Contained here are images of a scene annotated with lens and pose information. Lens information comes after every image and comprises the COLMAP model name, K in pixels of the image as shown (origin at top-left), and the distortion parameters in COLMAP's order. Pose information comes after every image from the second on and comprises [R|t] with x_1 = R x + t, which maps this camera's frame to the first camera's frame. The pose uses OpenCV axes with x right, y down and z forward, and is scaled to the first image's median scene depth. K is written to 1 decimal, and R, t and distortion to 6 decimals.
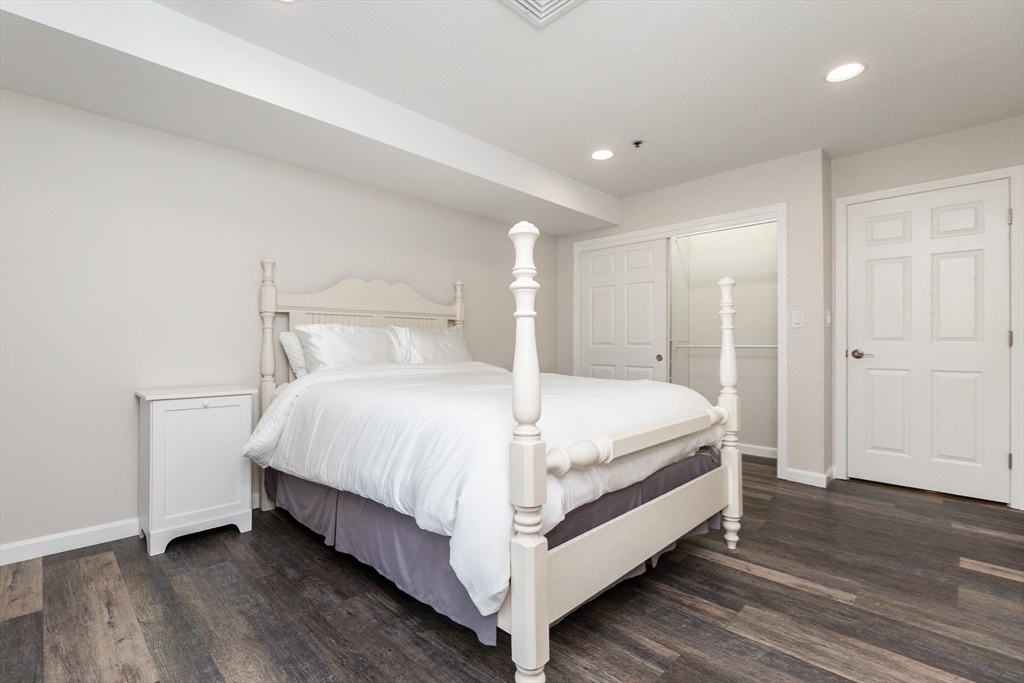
lens RADIAL K [[452.1, 0, 513.2], [0, 452.1, 348.0], [0, 0, 1]] dist [-0.004361, 0.002295]
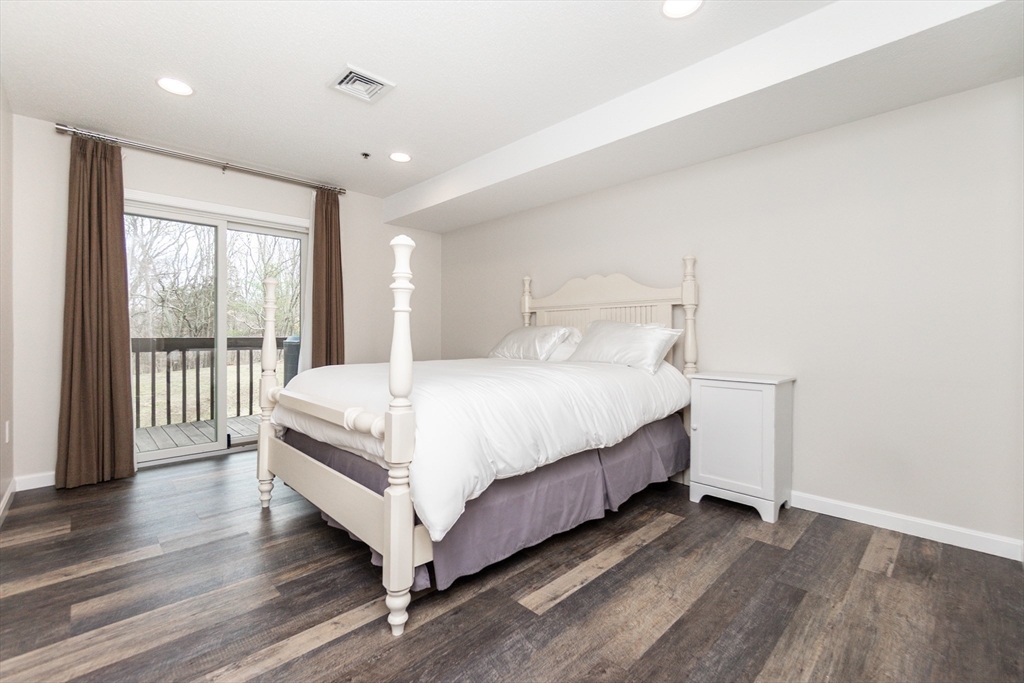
lens RADIAL K [[452.1, 0, 502.3], [0, 452.1, 324.2], [0, 0, 1]] dist [-0.004361, 0.002295]
pose [[-0.038410, -0.025059, -0.998948, 1.392395], [-0.007675, 0.999663, -0.024782, -0.005848], [0.999233, 0.006715, -0.038589, 1.409184]]
